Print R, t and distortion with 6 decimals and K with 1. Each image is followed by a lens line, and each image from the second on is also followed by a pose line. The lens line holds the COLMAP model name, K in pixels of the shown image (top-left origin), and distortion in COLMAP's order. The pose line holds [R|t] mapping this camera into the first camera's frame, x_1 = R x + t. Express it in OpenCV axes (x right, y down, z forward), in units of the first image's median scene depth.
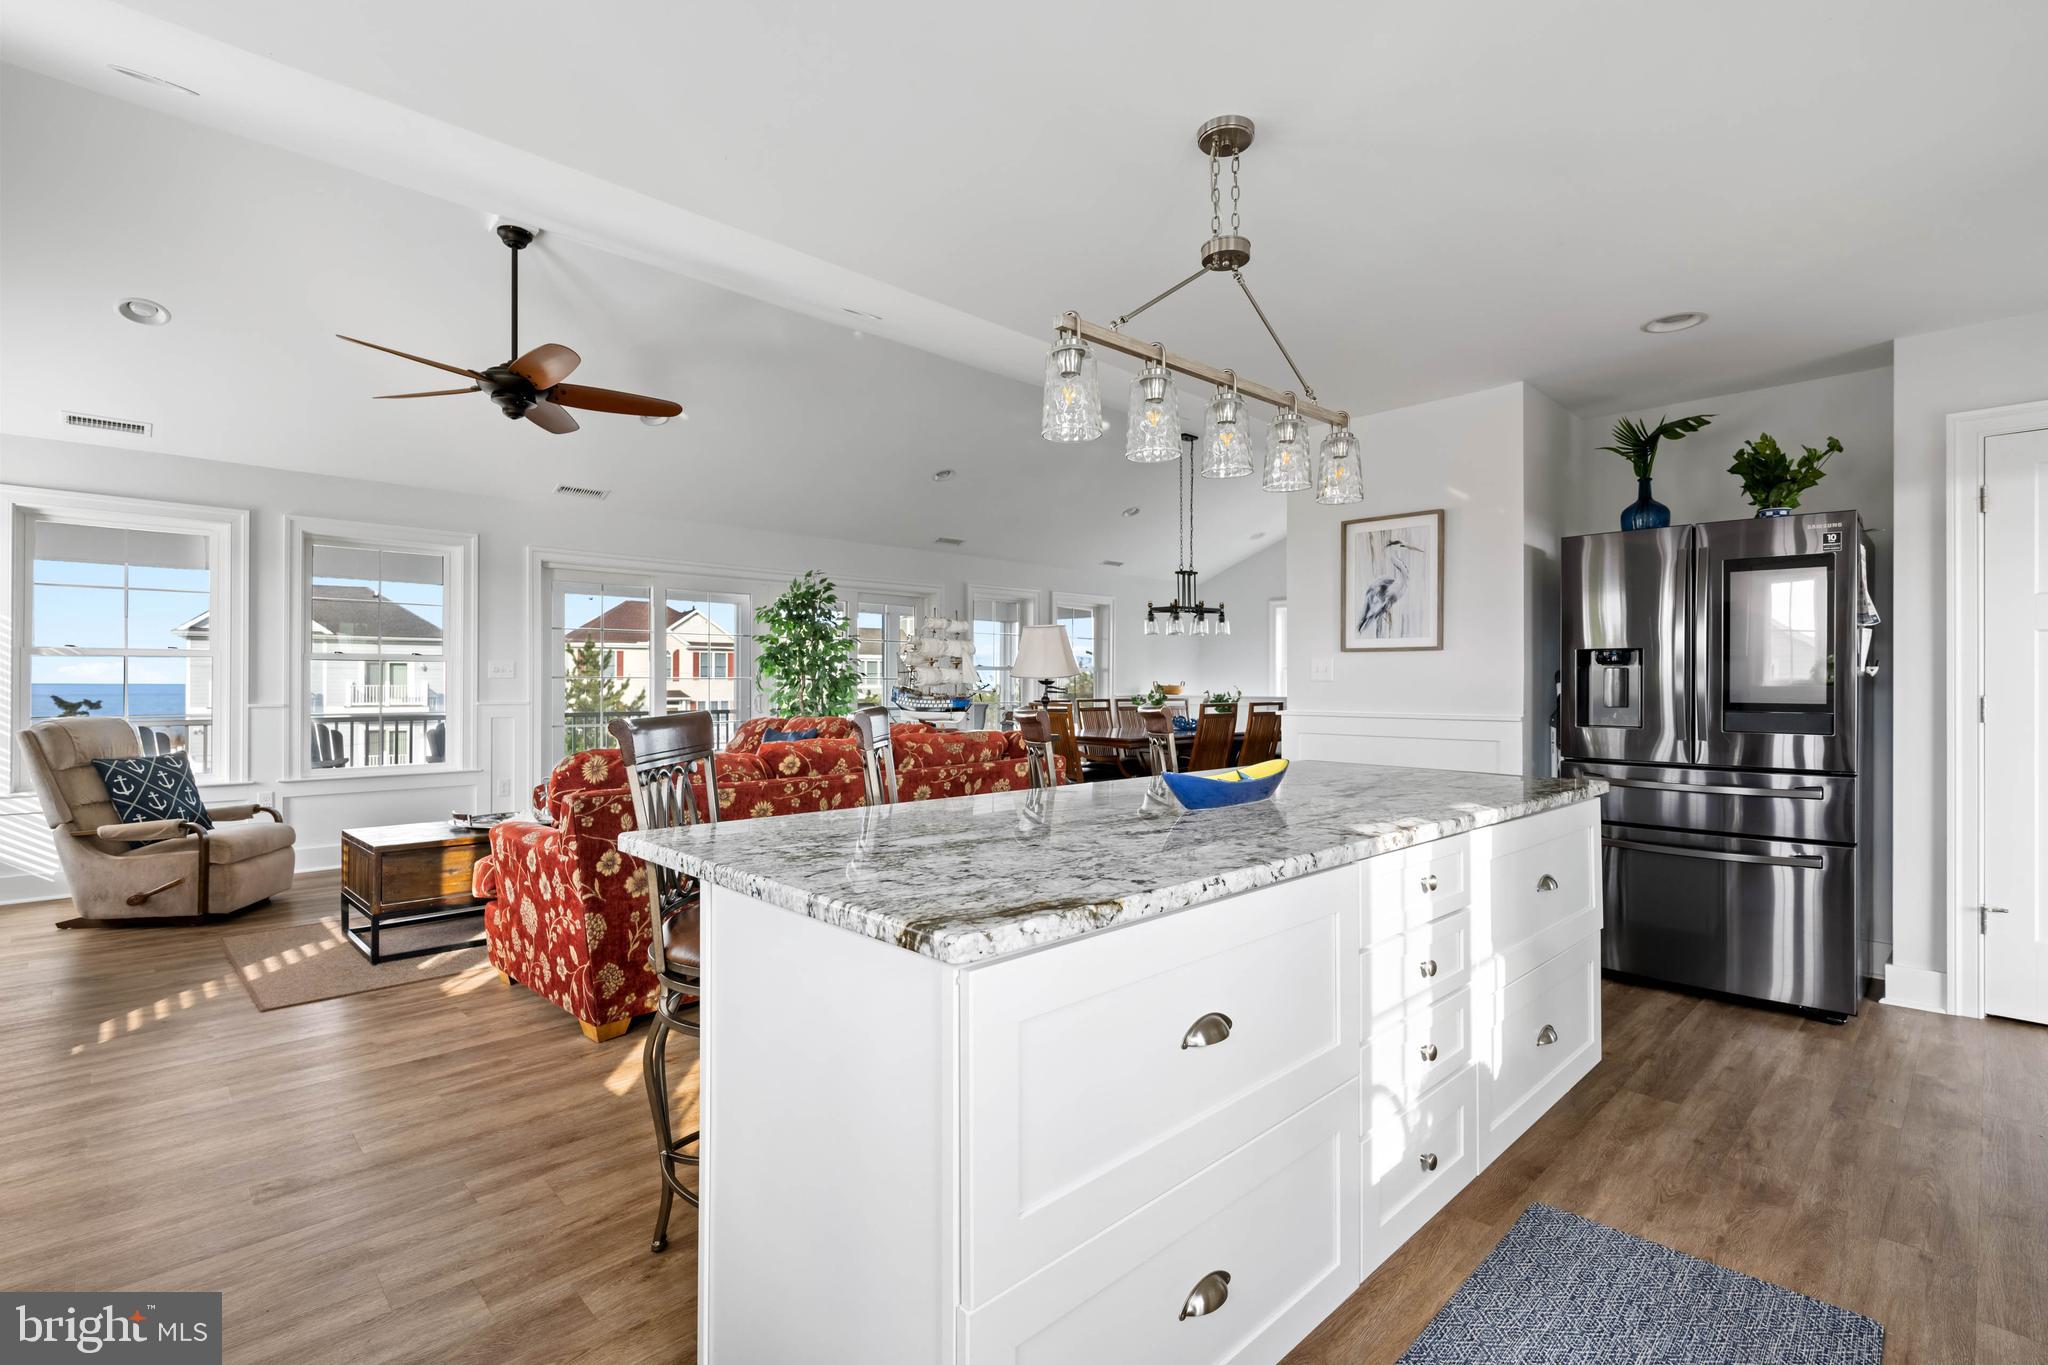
lens RADIAL K [[941.8, 0, 1022.5], [0, 941.8, 675.1], [0, 0, 1]] dist [-0.004287, -0.001709]
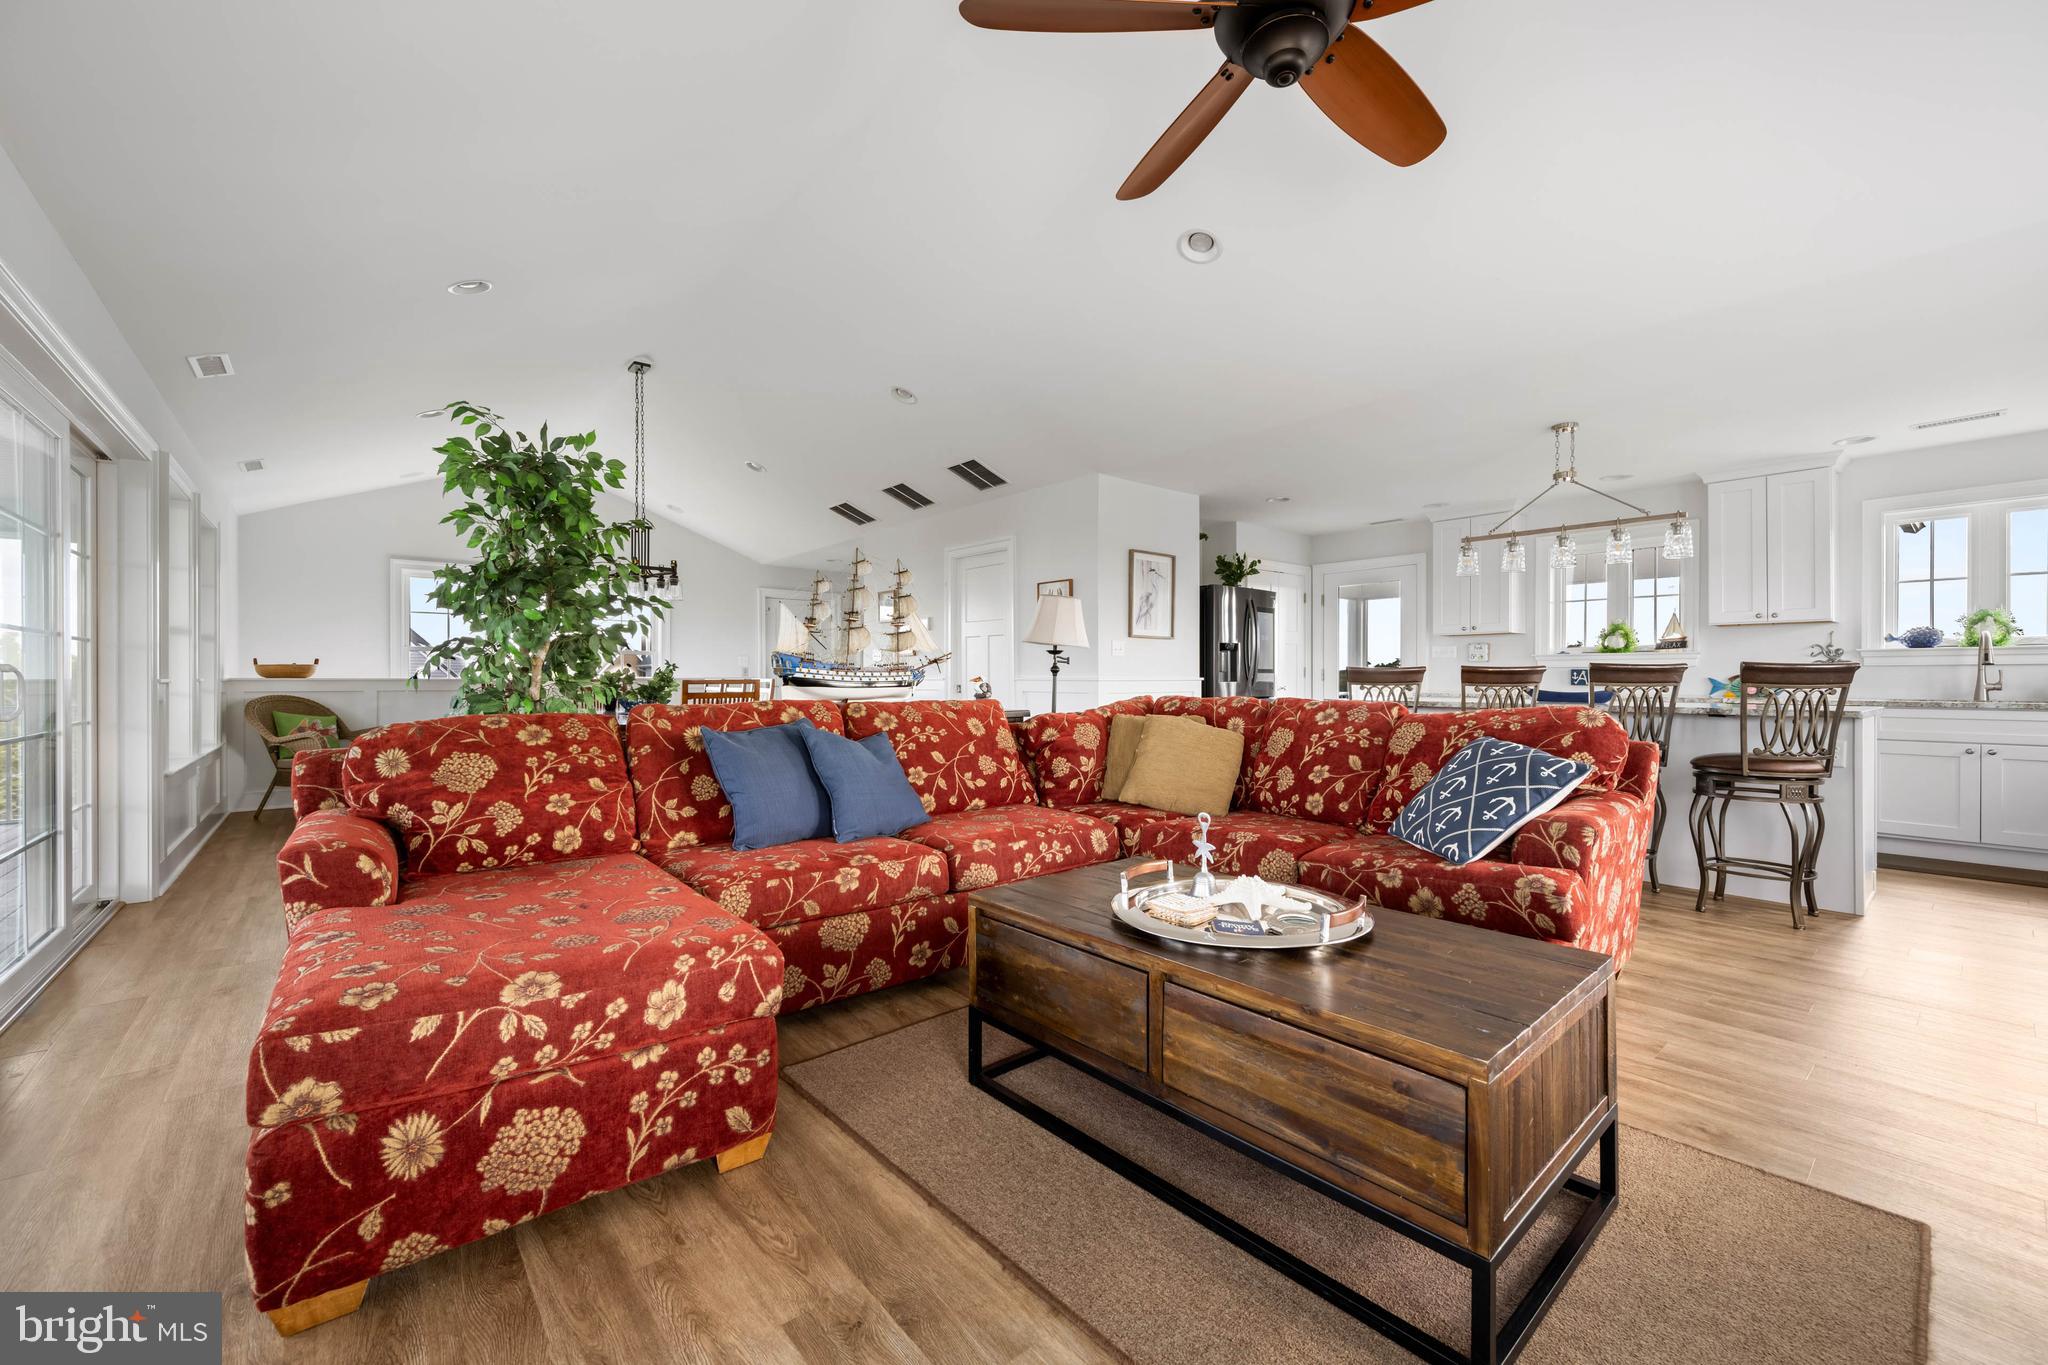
lens RADIAL K [[799.8, 0, 1024.0], [0, 799.8, 682.5], [0, 0, 1]] dist [-0.000112, -0.000119]
pose [[0.084384, -0.013395, 0.996343, -0.904409], [-0.009587, 0.999852, 0.014254, 0.030173], [-0.996387, -0.010755, 0.084243, 1.023425]]
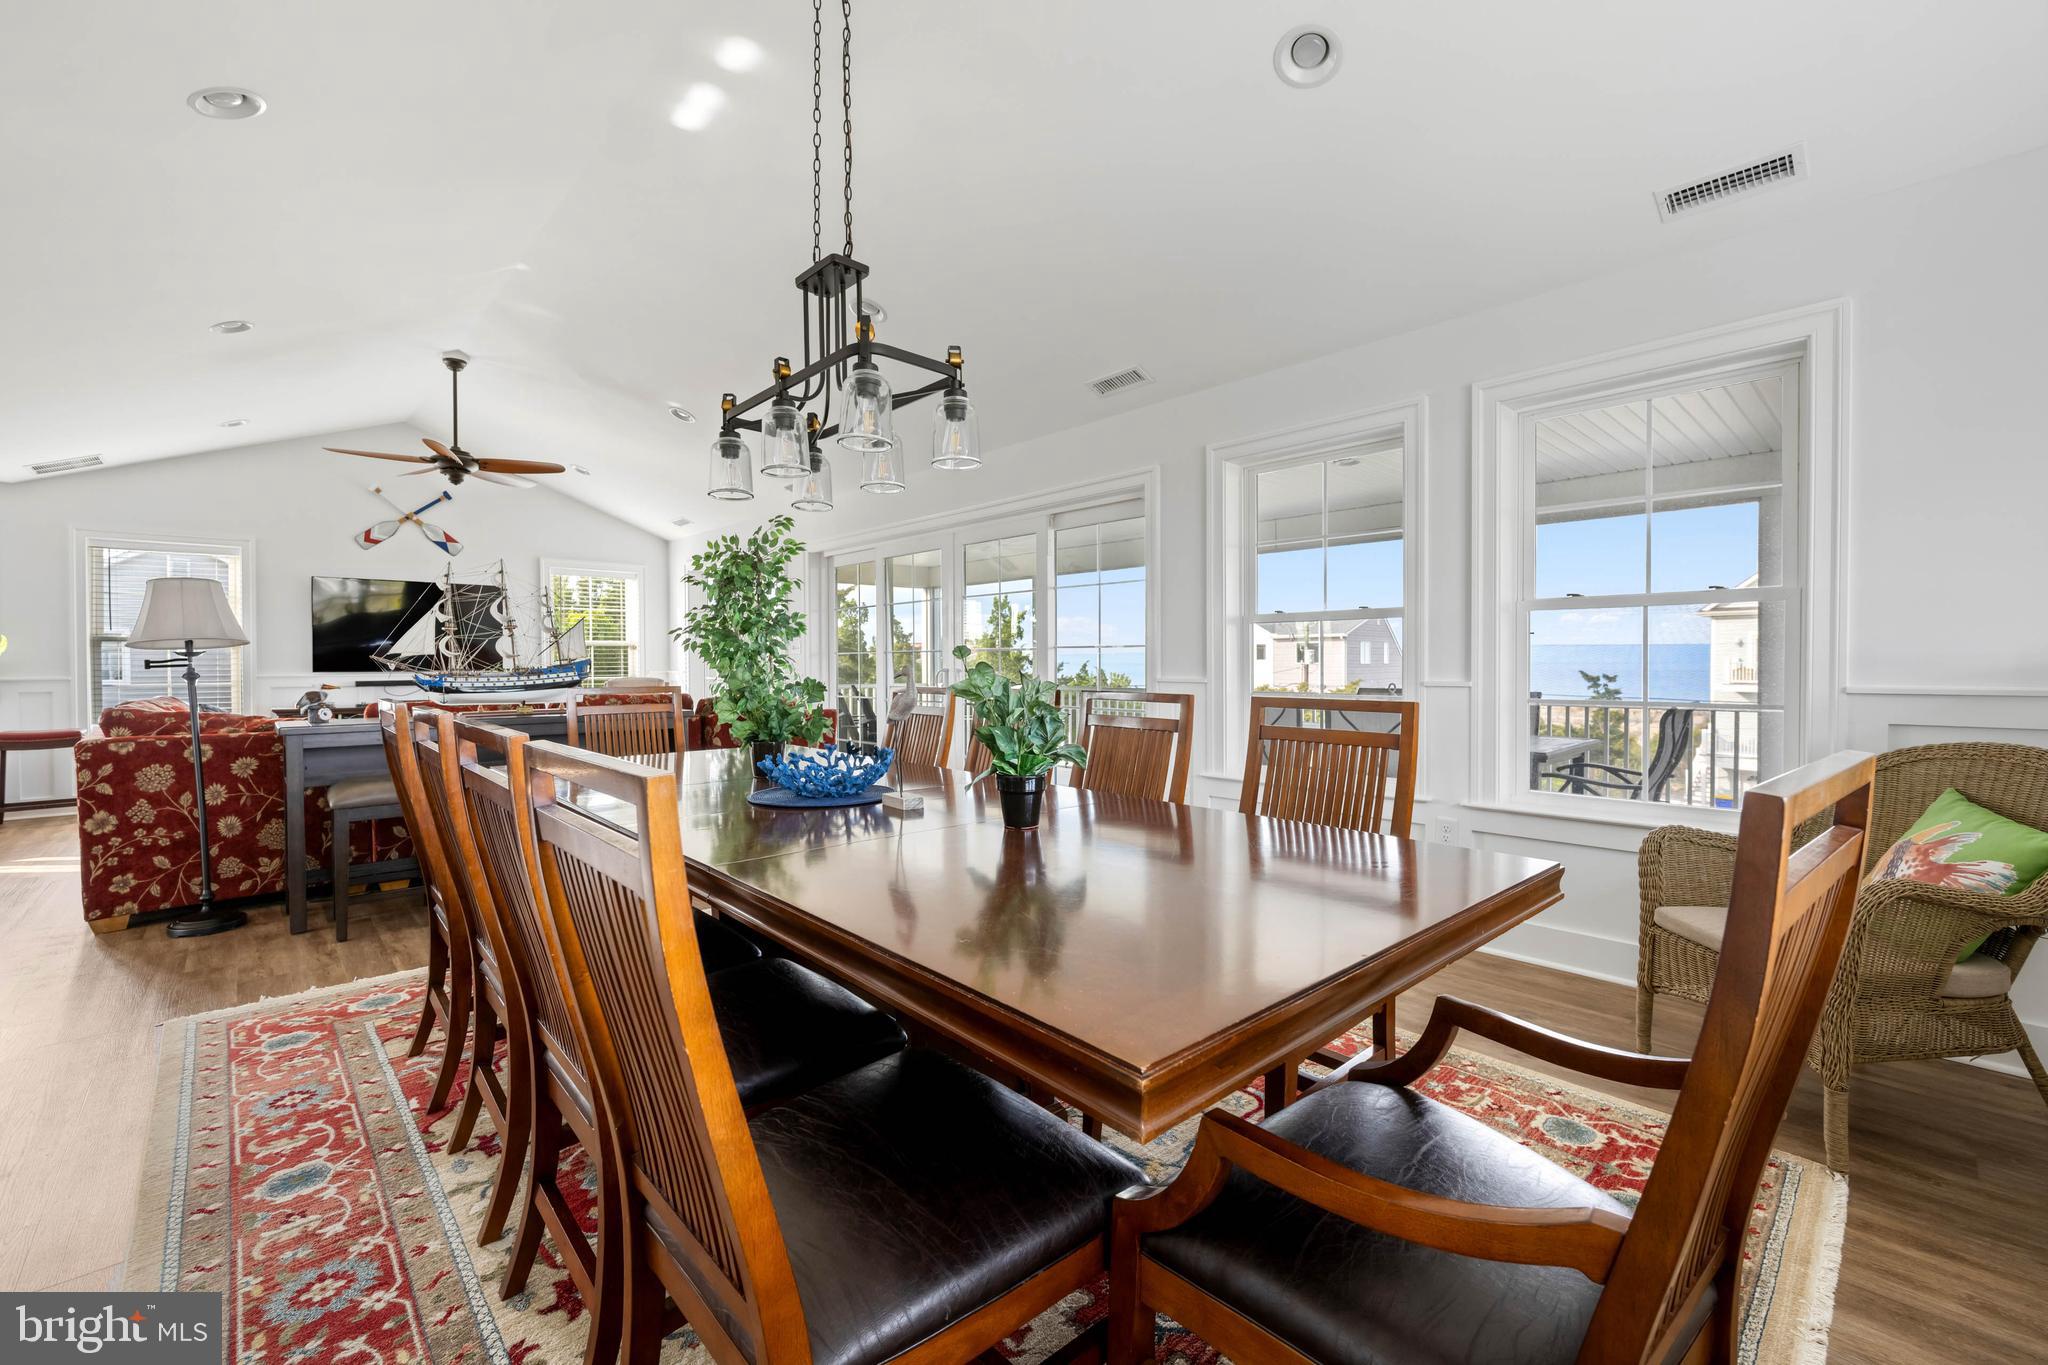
lens RADIAL K [[855.8, 0, 1015.6], [0, 855.8, 675.1], [0, 0, 1]] dist [-0.007816, 0.000065]
pose [[-0.027694, 0.019554, -0.999425, 0.752769], [0.006515, 0.999791, 0.019380, 0.010025], [0.999595, -0.005974, -0.027816, 1.808383]]
